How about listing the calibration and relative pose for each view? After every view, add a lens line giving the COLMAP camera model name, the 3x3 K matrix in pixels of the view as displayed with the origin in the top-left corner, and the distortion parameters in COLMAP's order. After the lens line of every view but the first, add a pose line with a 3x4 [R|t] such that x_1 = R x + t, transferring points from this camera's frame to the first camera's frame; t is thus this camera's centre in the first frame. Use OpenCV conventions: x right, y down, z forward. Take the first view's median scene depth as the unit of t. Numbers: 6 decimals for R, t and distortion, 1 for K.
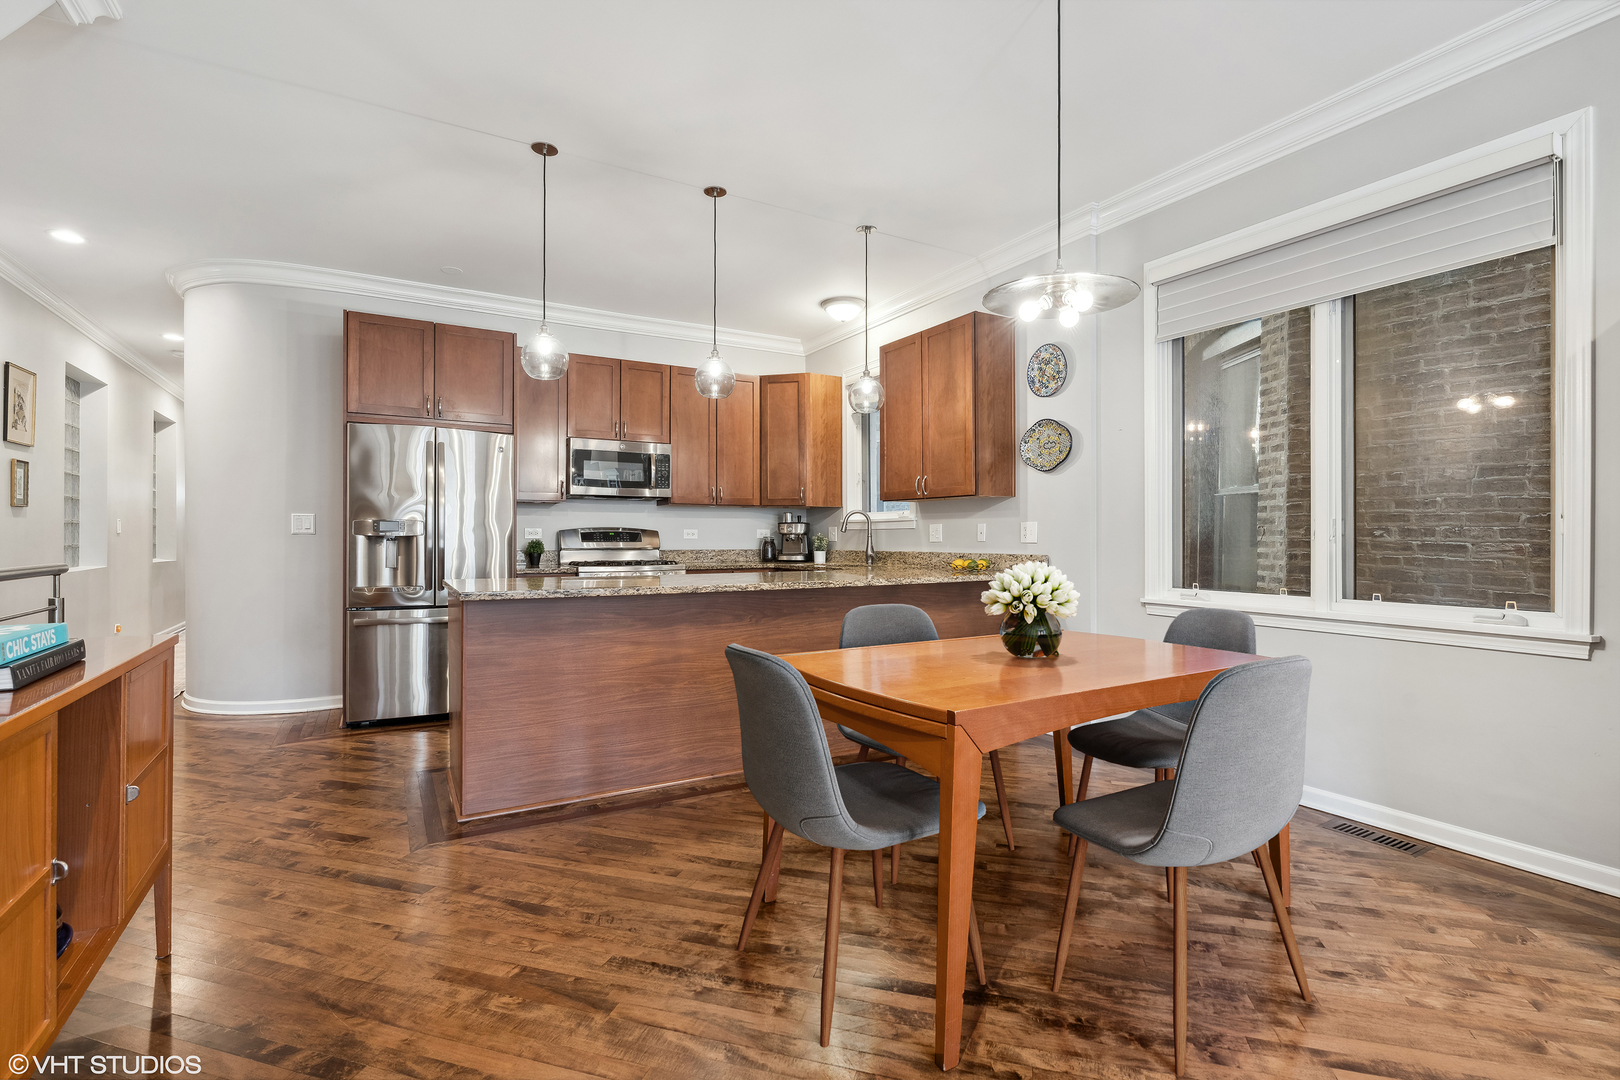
lens RADIAL K [[755.4, 0, 816.9], [0, 755.4, 536.5], [0, 0, 1]] dist [-0.001732, 0.000056]
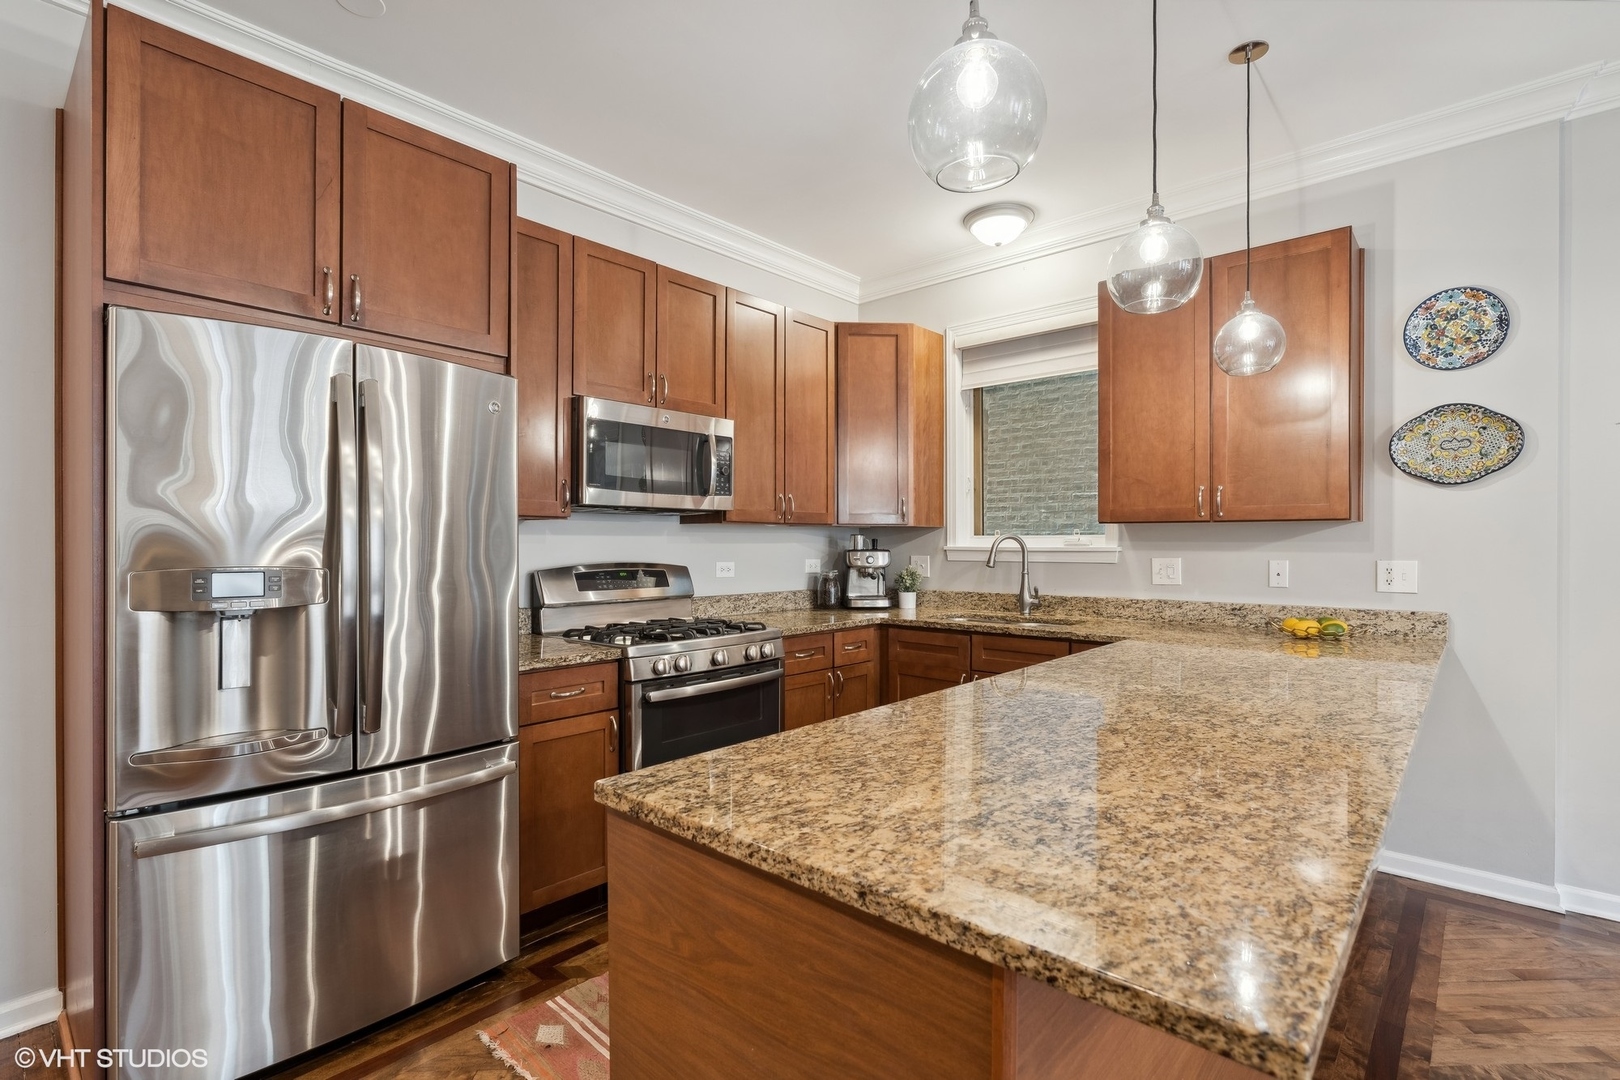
lens RADIAL K [[755.4, 0, 801.0], [0, 755.4, 539.1], [0, 0, 1]] dist [-0.001732, 0.000056]
pose [[0.948466, 0.001261, 0.316877, -0.343692], [-0.000532, 0.999997, -0.002387, -0.029839], [-0.316879, 0.002095, 0.948464, 0.448948]]
